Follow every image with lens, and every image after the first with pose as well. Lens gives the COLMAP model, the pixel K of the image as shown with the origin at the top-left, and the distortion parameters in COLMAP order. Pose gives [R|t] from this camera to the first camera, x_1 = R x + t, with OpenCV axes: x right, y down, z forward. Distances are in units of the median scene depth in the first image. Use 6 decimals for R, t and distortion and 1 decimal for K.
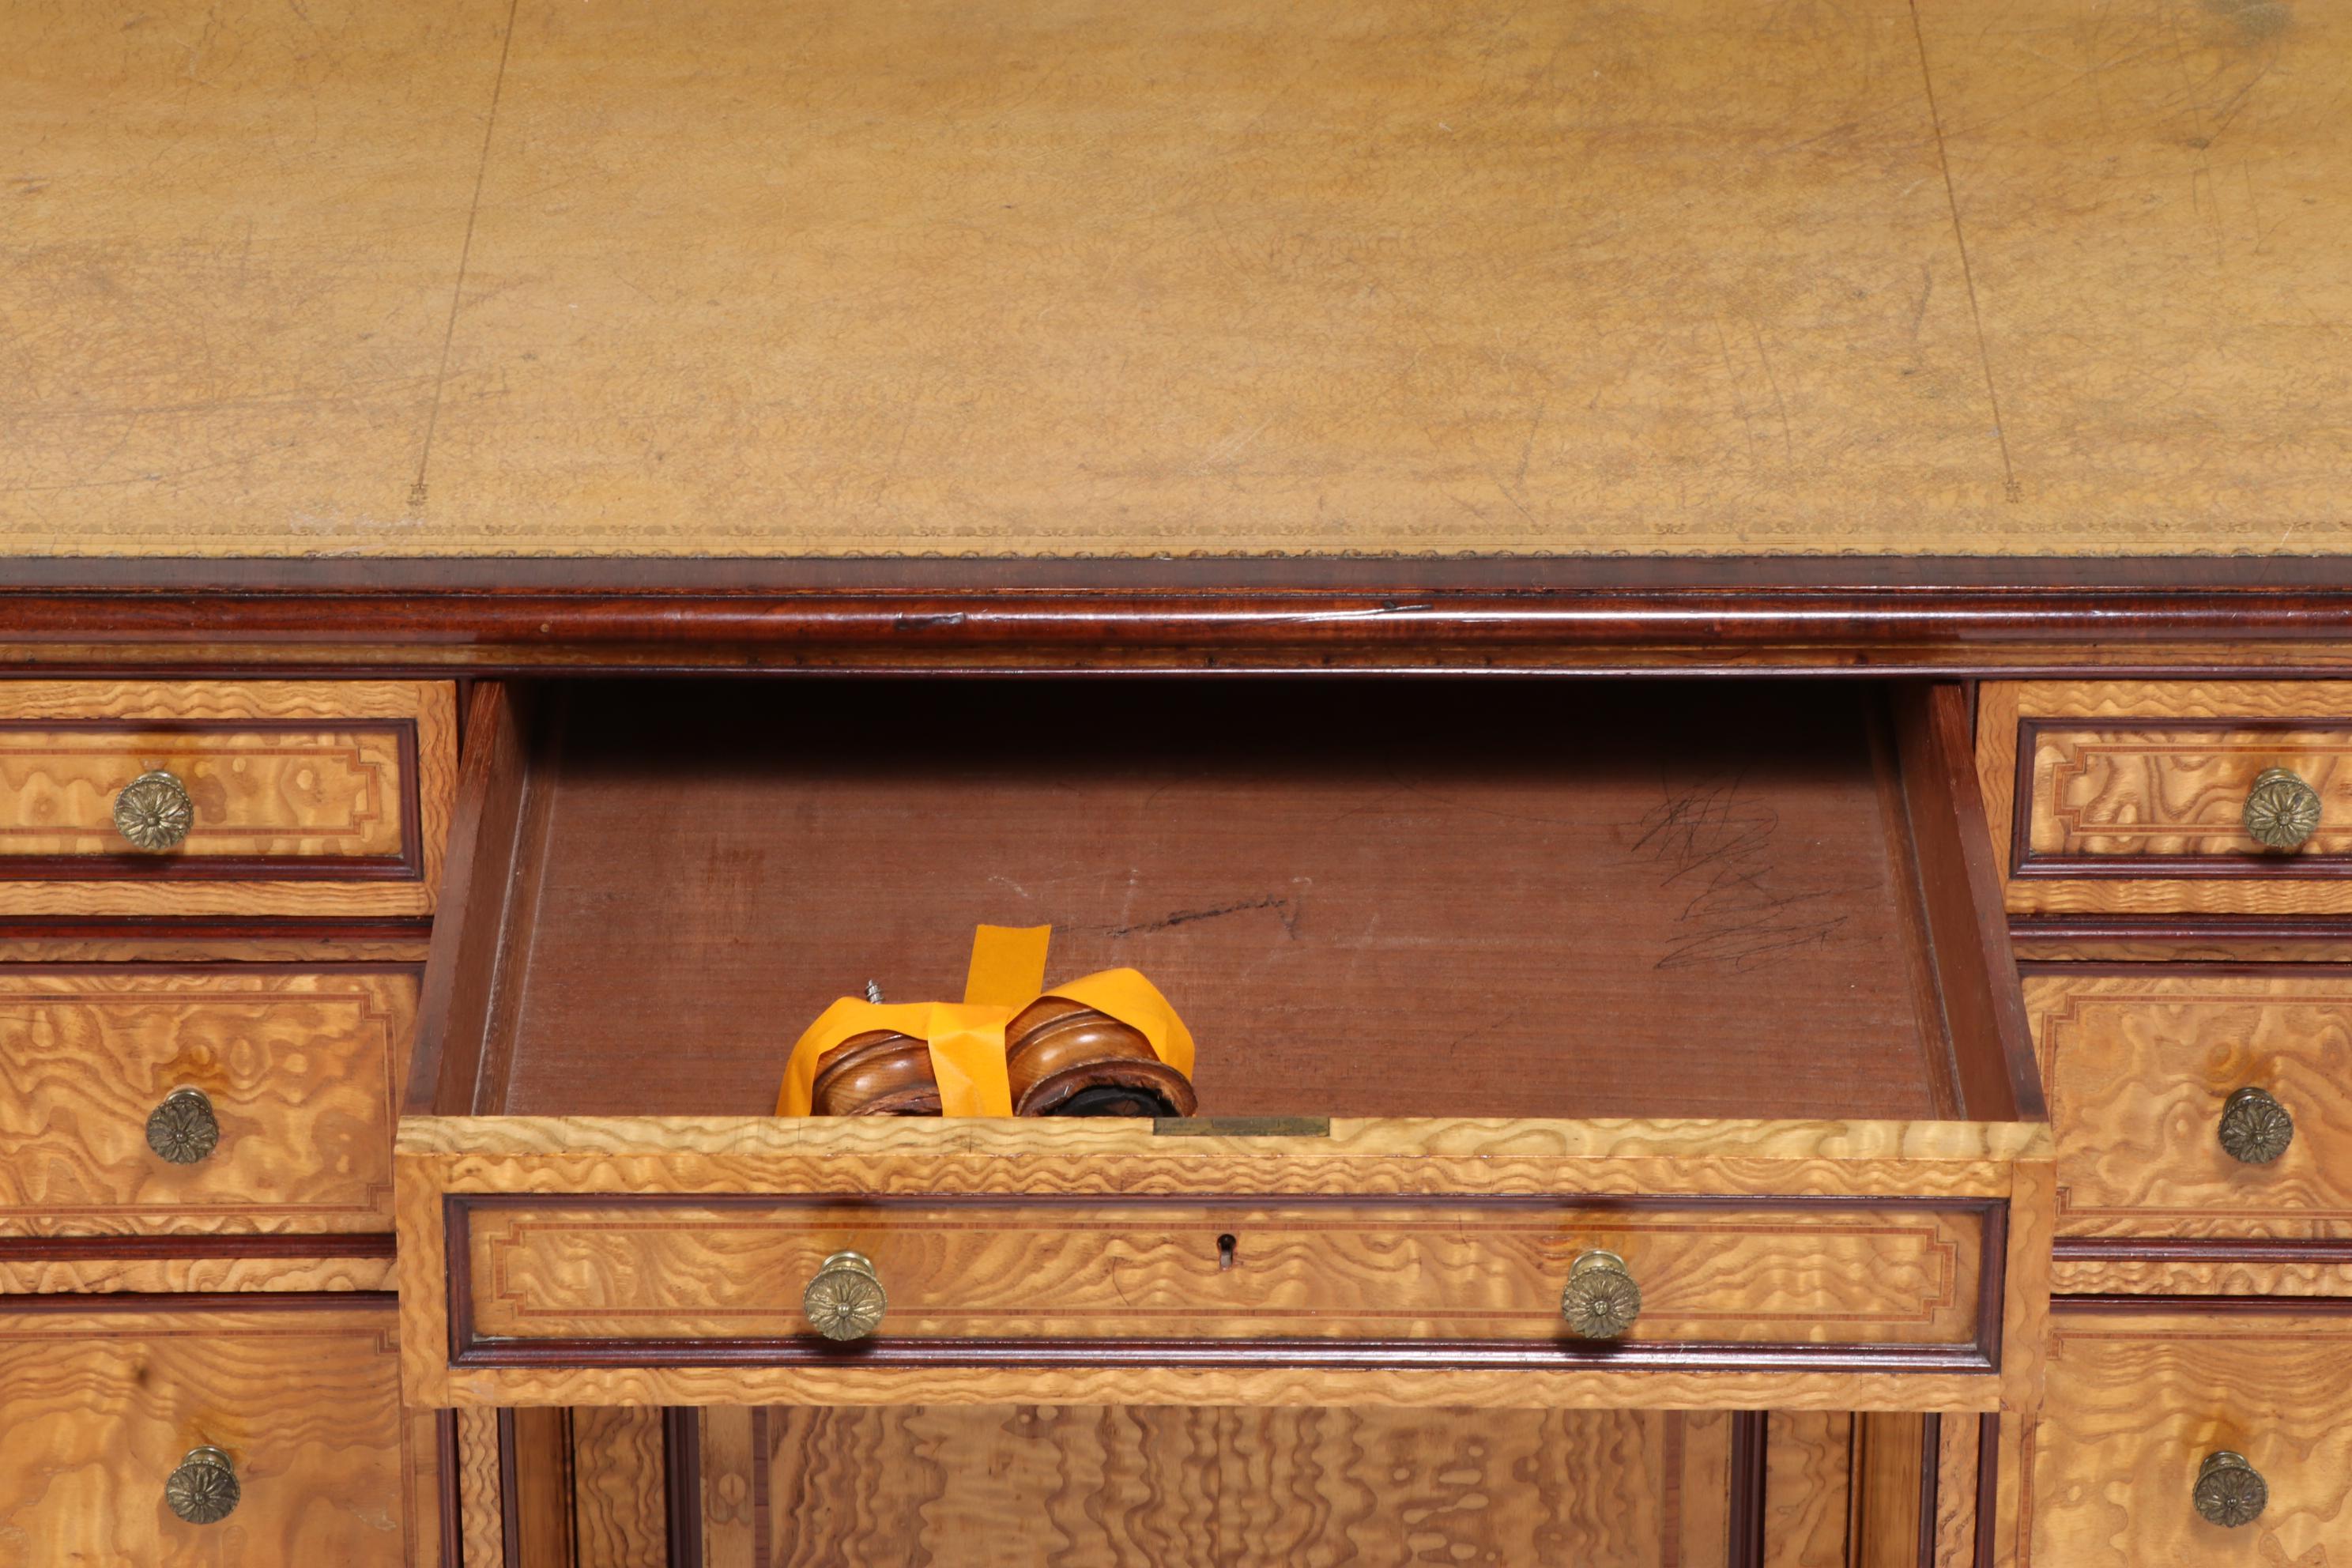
lens RADIAL K [[7511.7, 0, 1204.0], [0, 7511.7, 788.4], [0, 0, 1]] dist [0.511563, 1.290858]
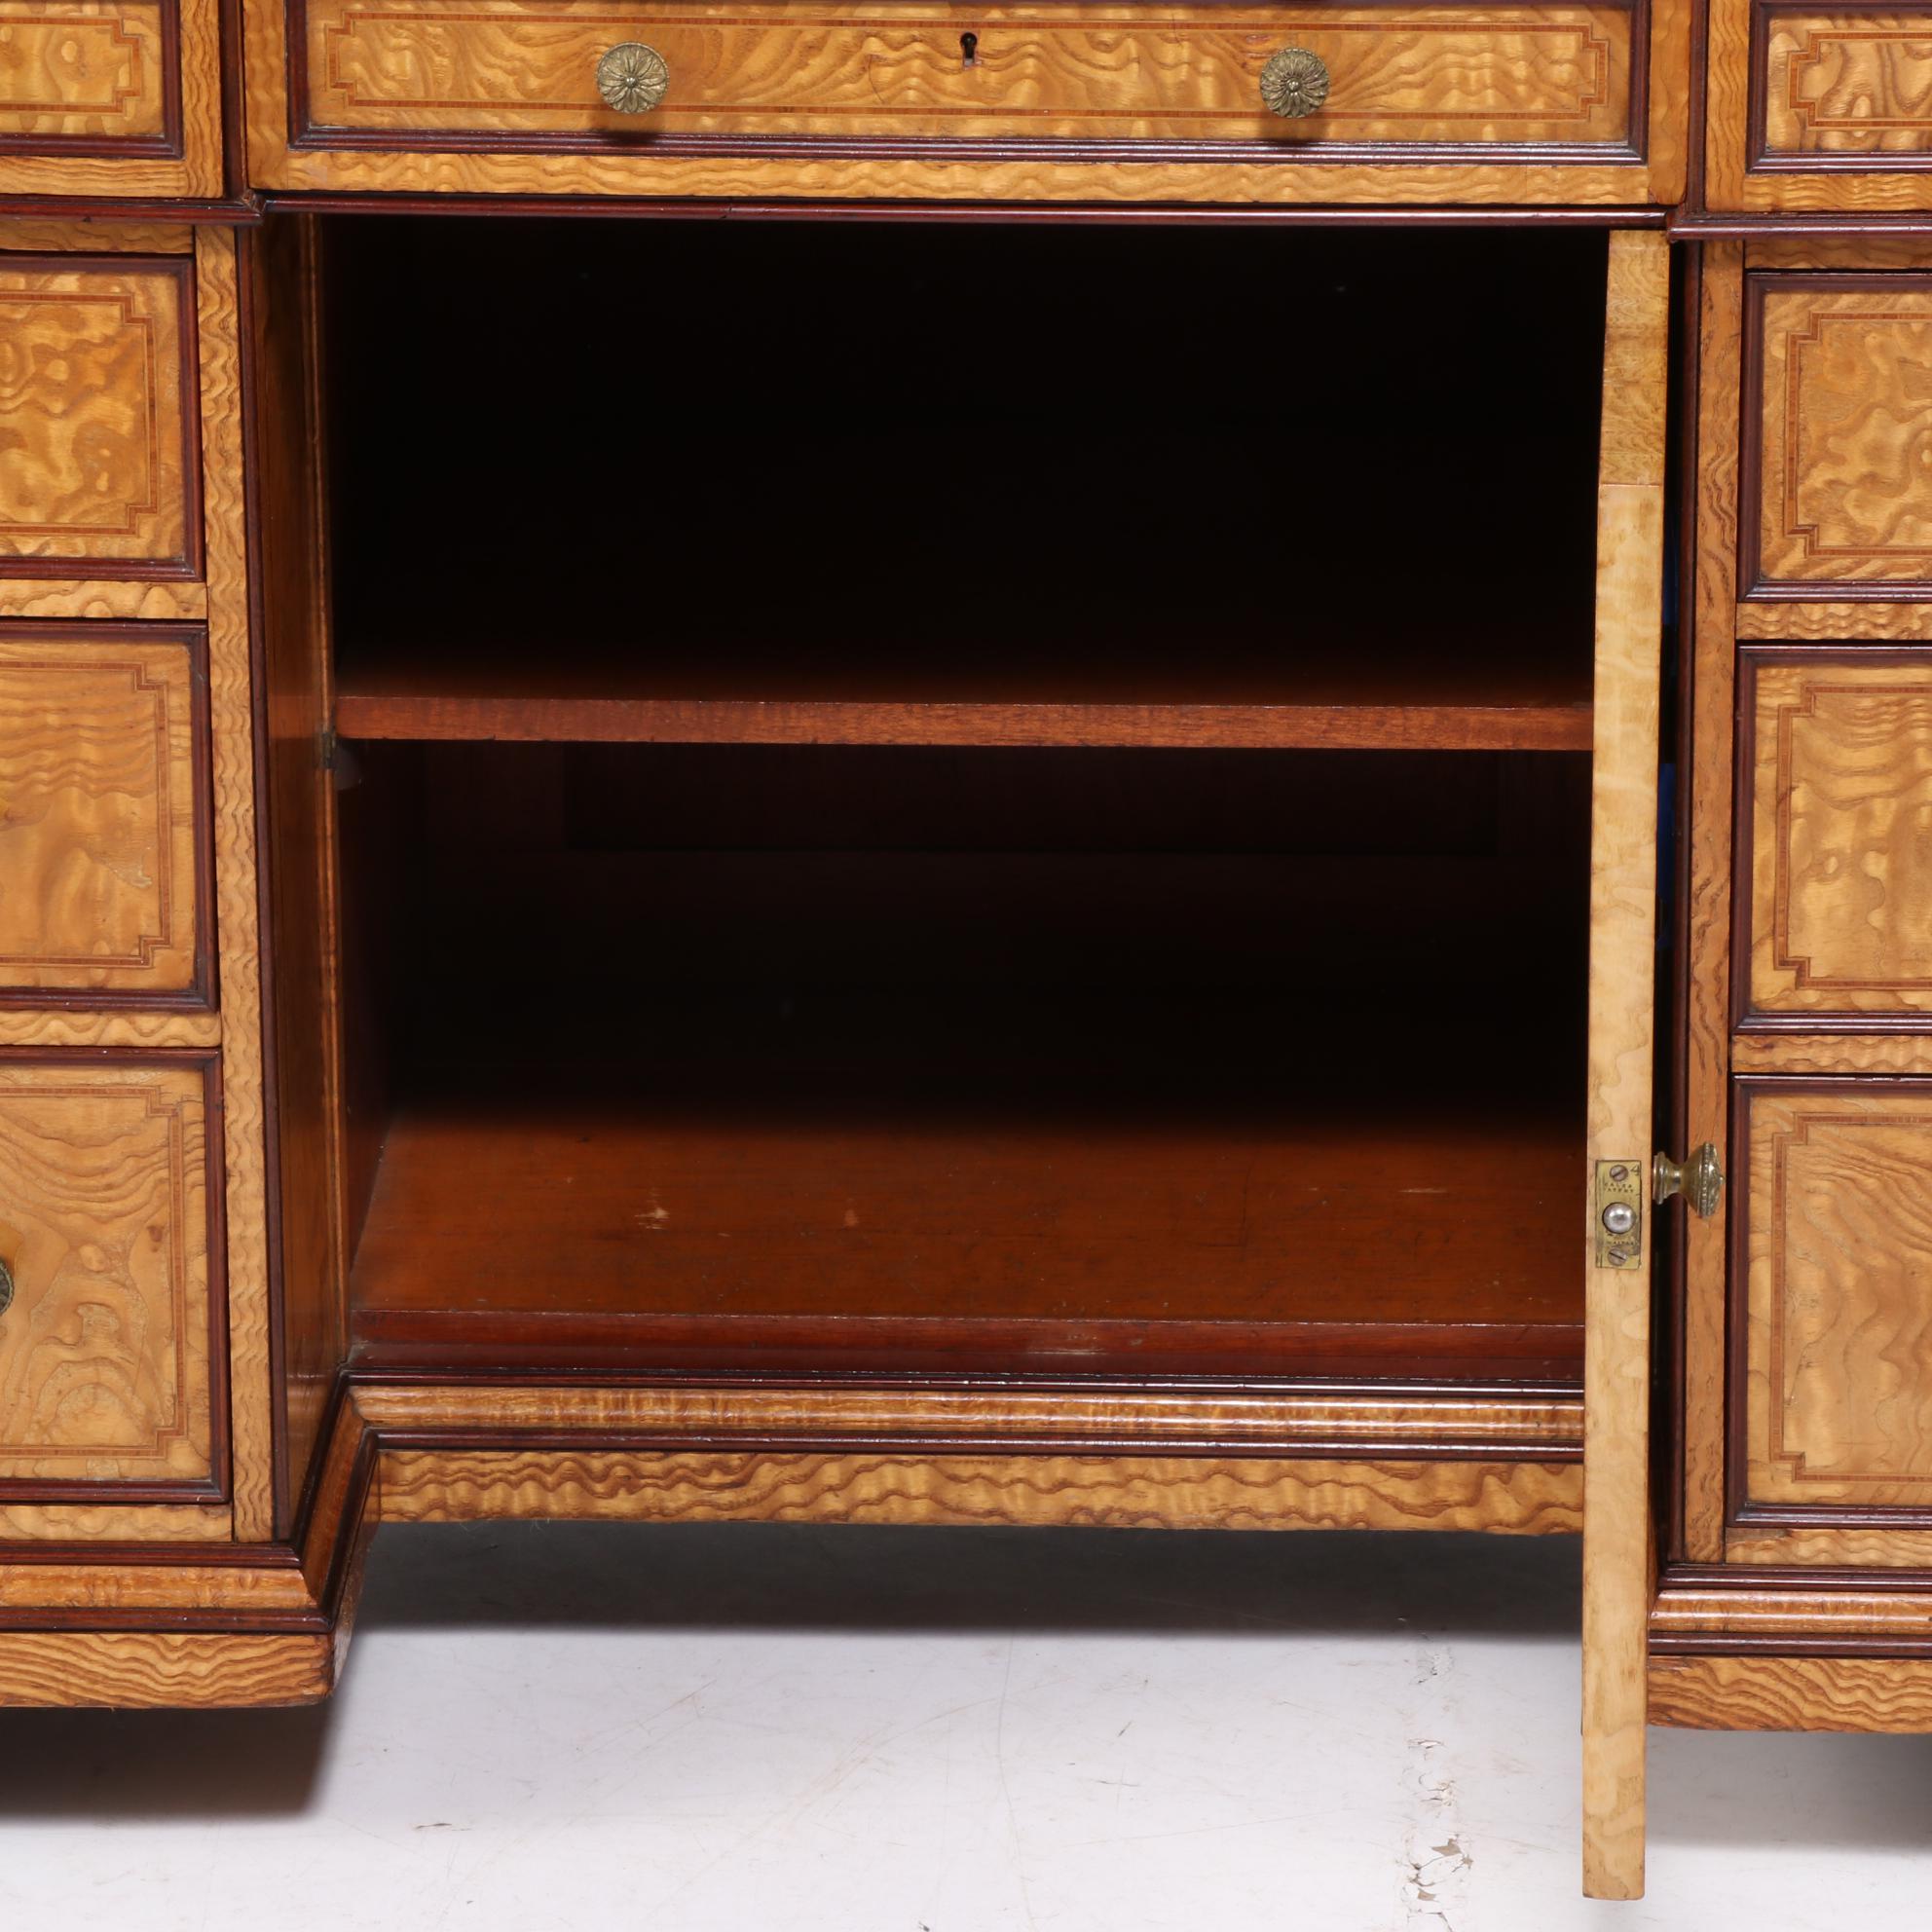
lens RADIAL K [[10822.0, 0, 1006.2], [0, 10822.0, 938.0], [0, 0, 1]] dist [0.838826, 0.724093]
pose [[0.998893, 0.010708, -0.045799, 0.074505], [-0.017545, 0.988286, -0.151600, 0.331070], [0.043639, 0.152236, 0.987380, -0.423971]]
